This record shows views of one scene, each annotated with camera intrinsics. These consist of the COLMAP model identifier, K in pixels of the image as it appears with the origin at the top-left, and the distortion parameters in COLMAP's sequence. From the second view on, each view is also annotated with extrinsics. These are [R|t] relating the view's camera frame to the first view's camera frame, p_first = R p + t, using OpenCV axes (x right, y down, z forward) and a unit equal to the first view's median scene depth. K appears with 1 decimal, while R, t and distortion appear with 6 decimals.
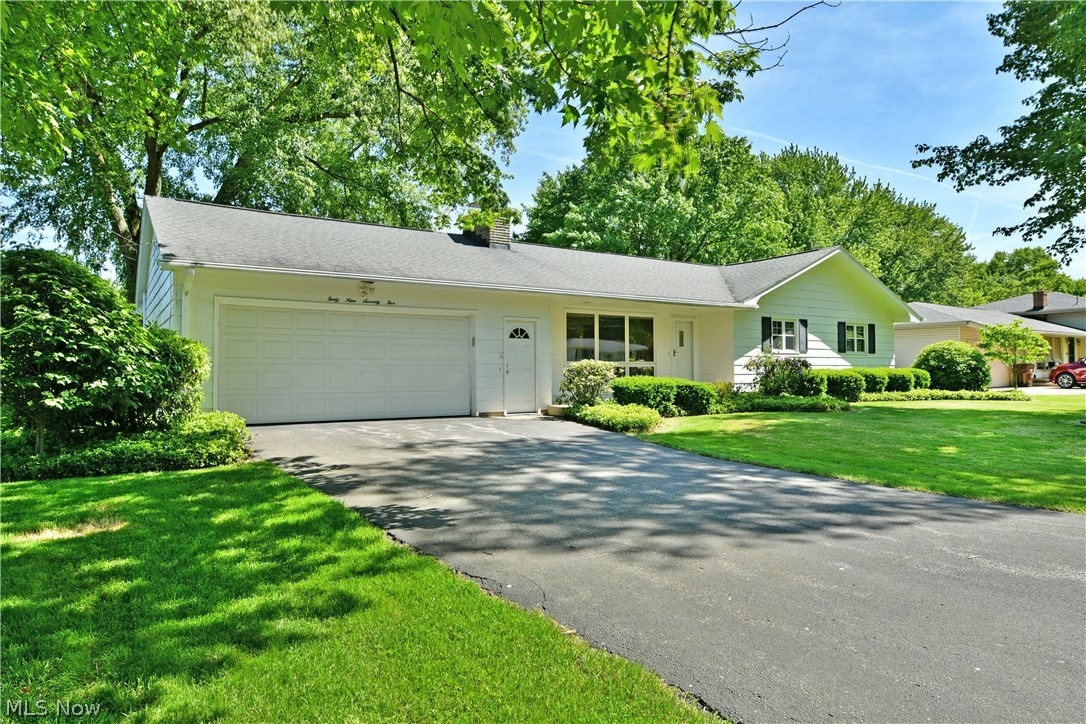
lens RADIAL K [[631.2, 0, 543.0], [0, 631.2, 362.0], [0, 0, 1]] dist [0.004493, 0.000565]
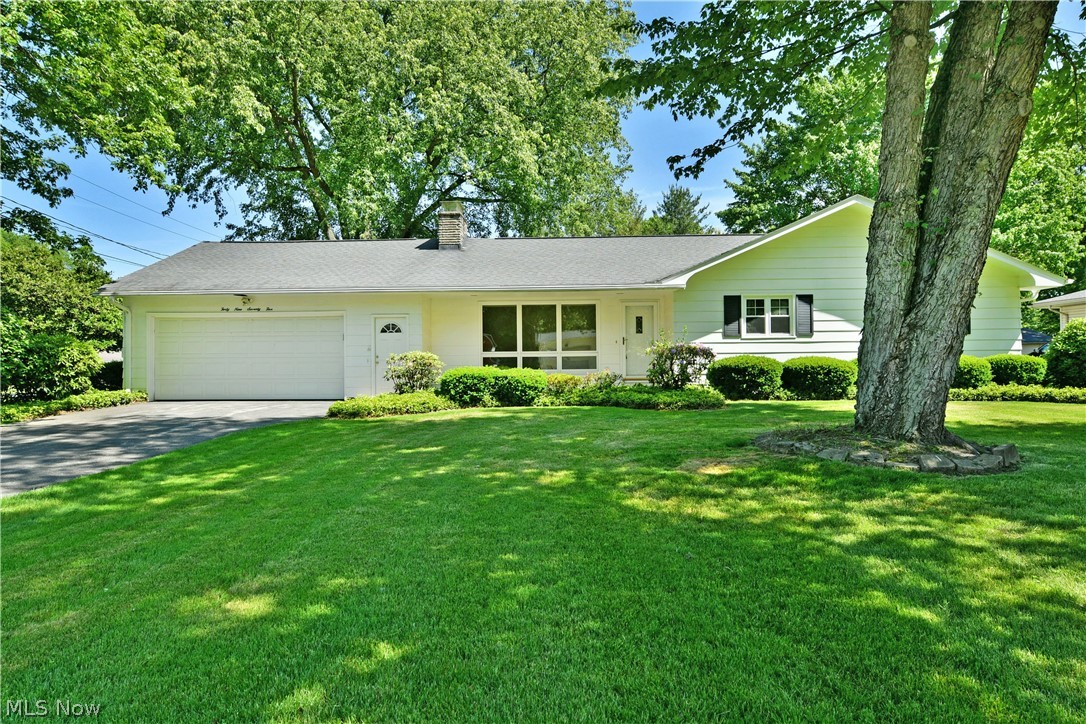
lens RADIAL K [[631.2, 0, 543.0], [0, 631.2, 362.0], [0, 0, 1]] dist [0.004493, 0.000565]
pose [[0.830539, -0.001406, -0.556959, 0.641277], [0.013541, 0.999752, 0.017667, -0.001201], [0.556796, -0.022215, 0.830352, 0.168651]]
